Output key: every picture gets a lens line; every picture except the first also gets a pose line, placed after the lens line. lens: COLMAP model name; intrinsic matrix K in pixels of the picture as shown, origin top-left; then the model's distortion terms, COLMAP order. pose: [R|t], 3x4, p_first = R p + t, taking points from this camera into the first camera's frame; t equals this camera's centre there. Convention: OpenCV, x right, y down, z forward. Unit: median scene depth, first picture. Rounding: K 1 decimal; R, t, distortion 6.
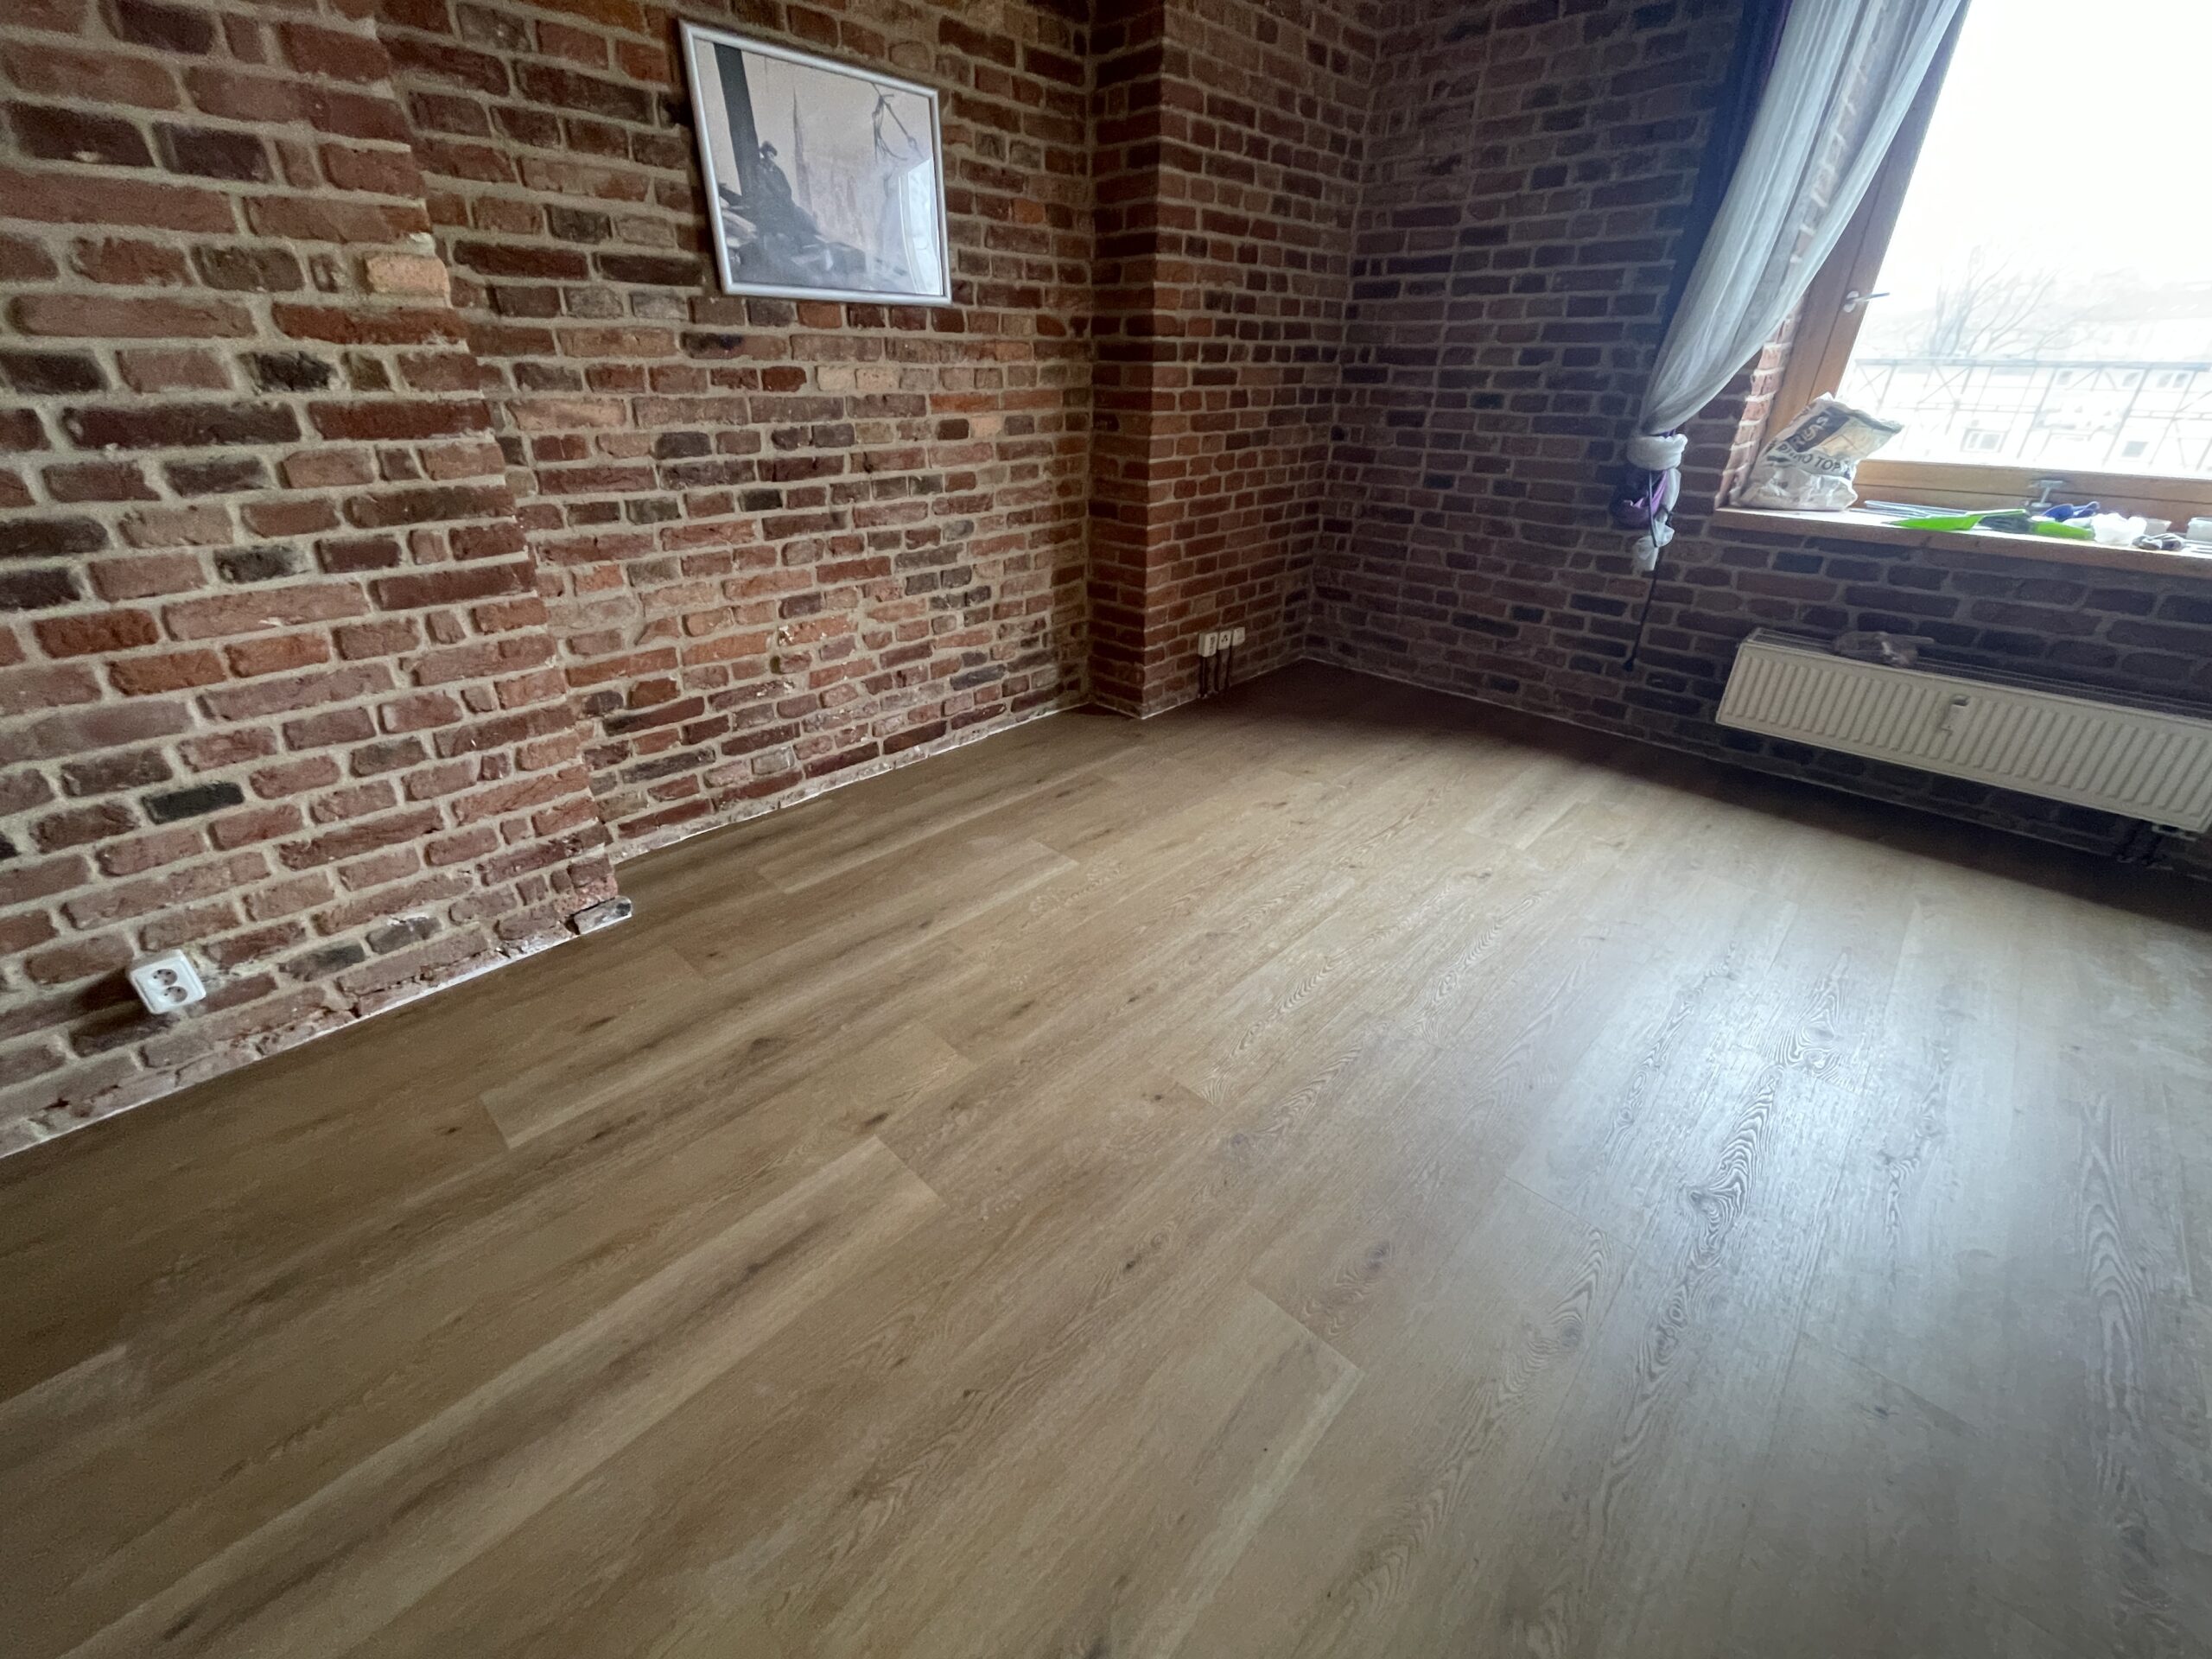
lens RADIAL K [[894.4, 0, 1103.3], [0, 894.4, 816.1], [0, 0, 1]] dist [0.001602, 0.000332]
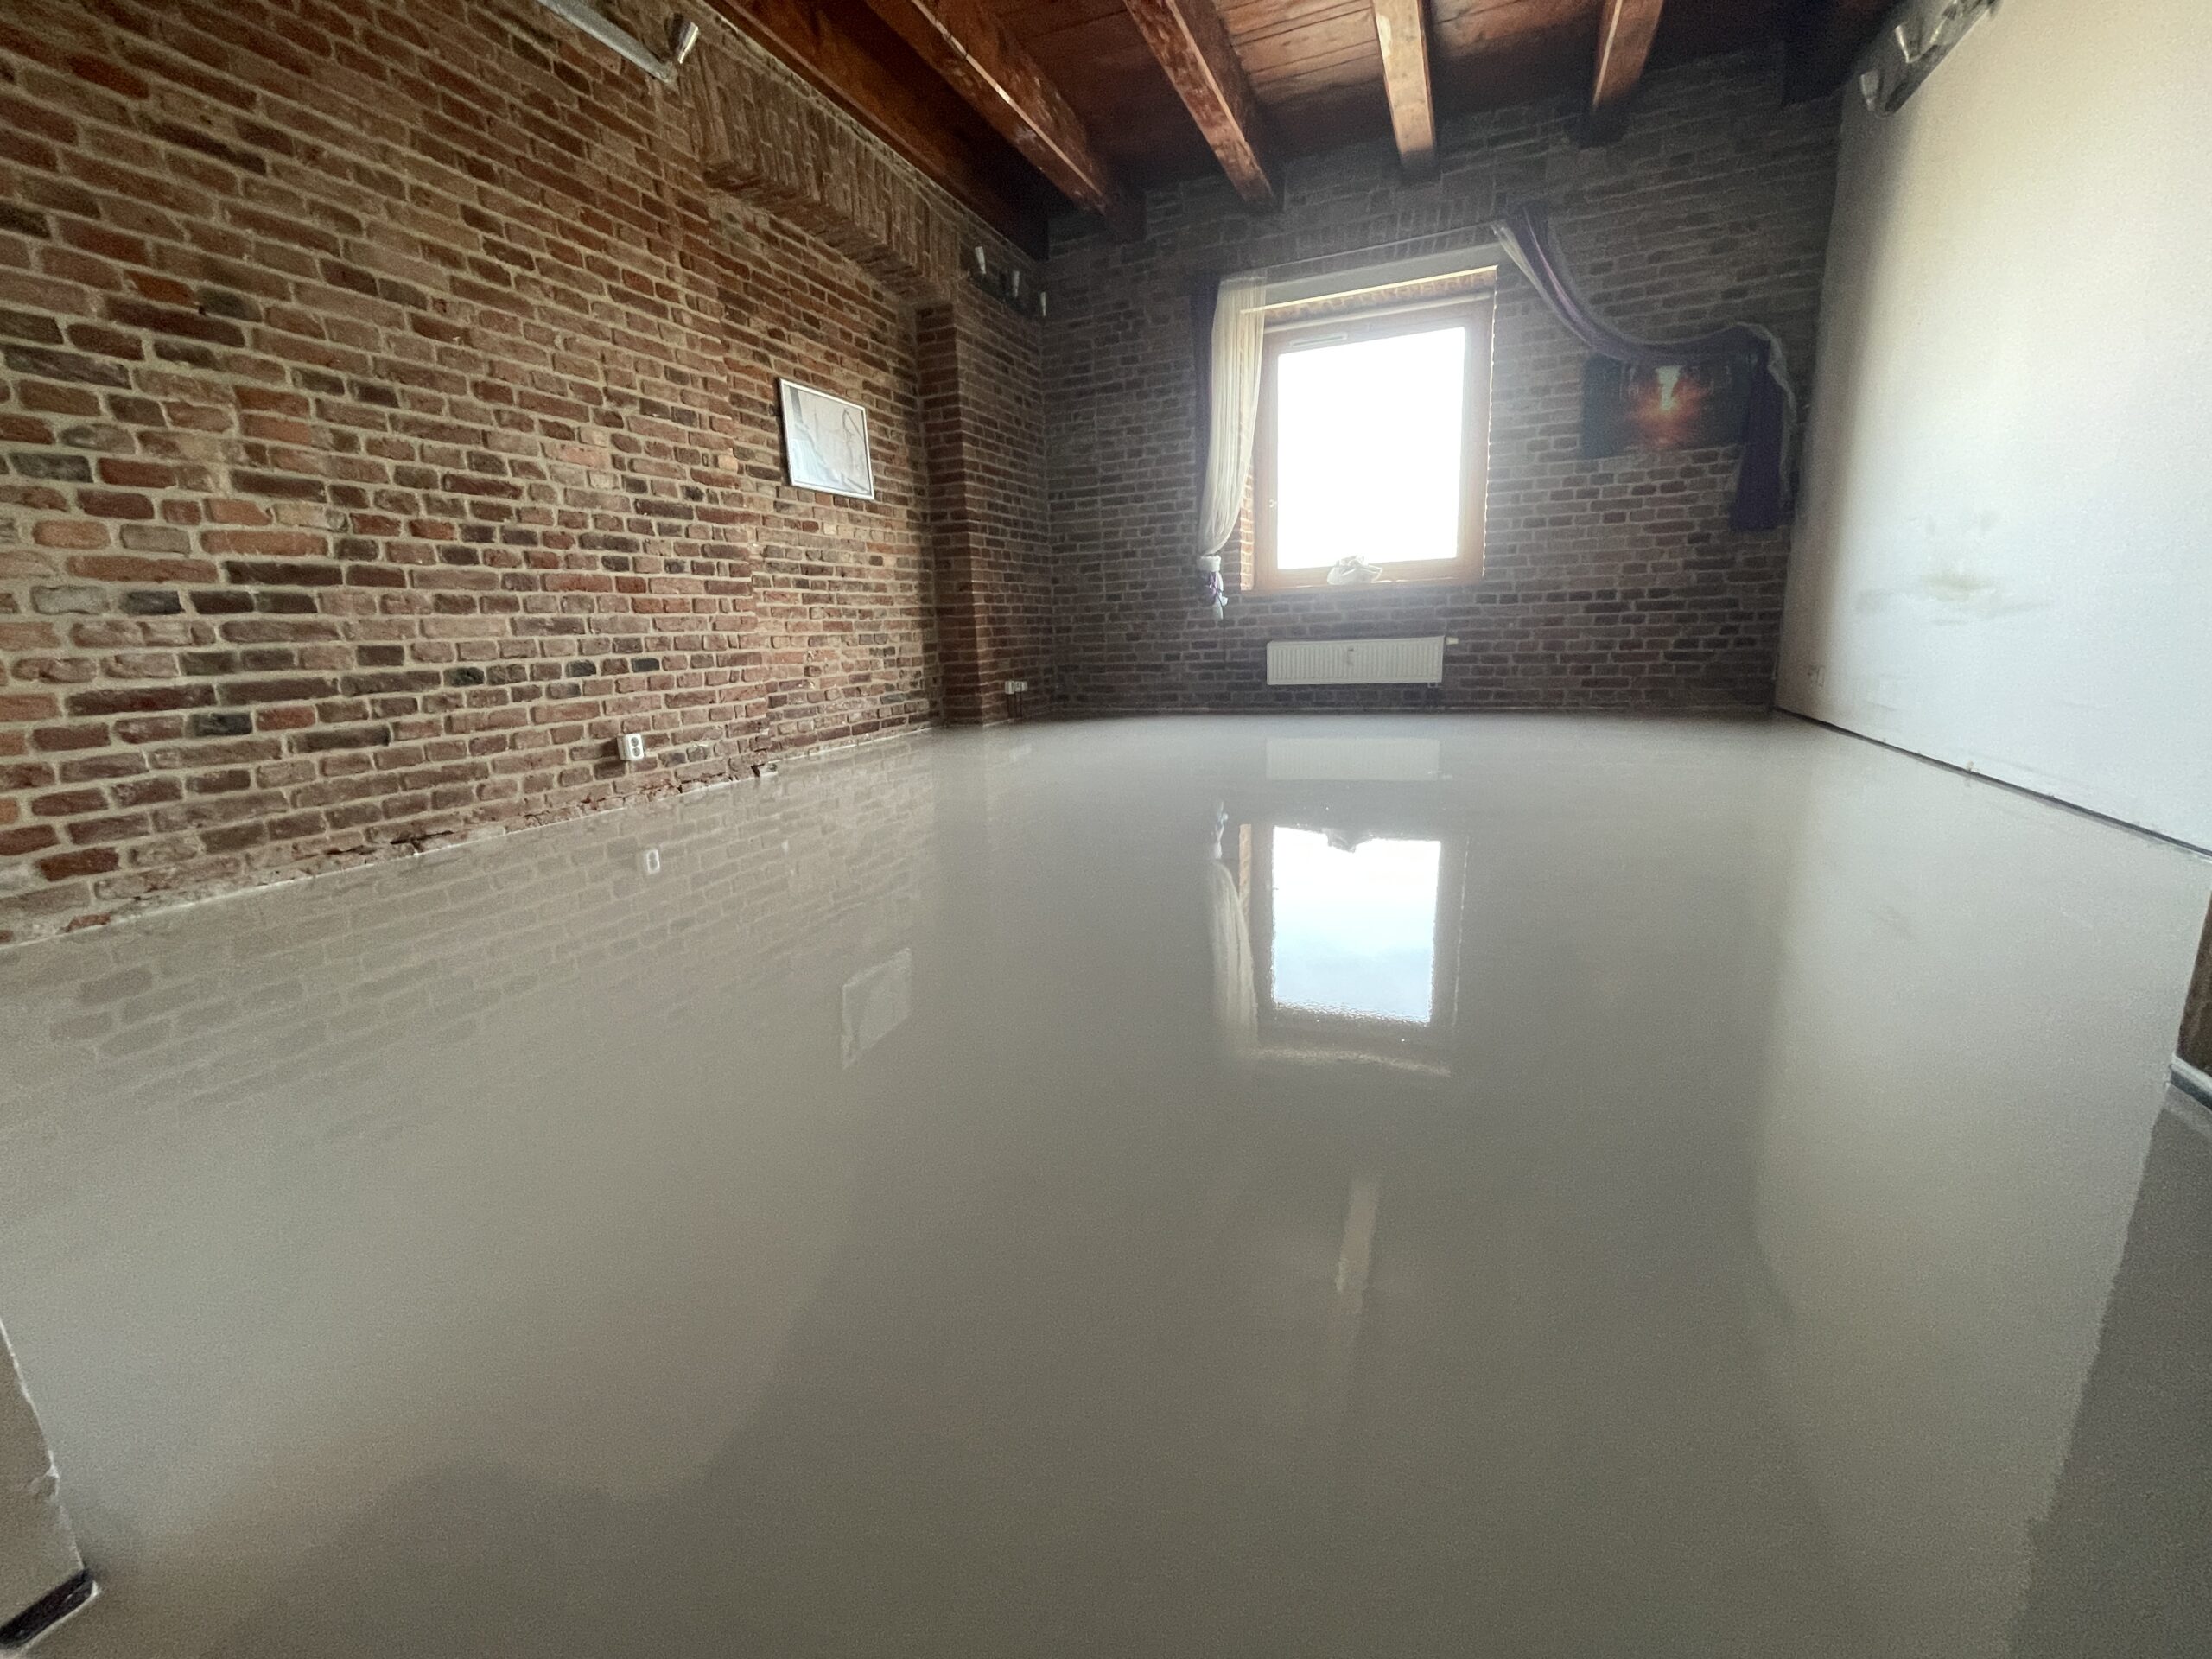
lens RADIAL K [[894.4, 0, 1101.2], [0, 894.4, 837.3], [0, 0, 1]] dist [0.001602, 0.000332]
pose [[0.934046, -0.127543, 0.333603, -0.440864], [0.206334, 0.955117, -0.212550, 0.650654], [-0.291521, 0.267365, 0.918440, -0.750133]]
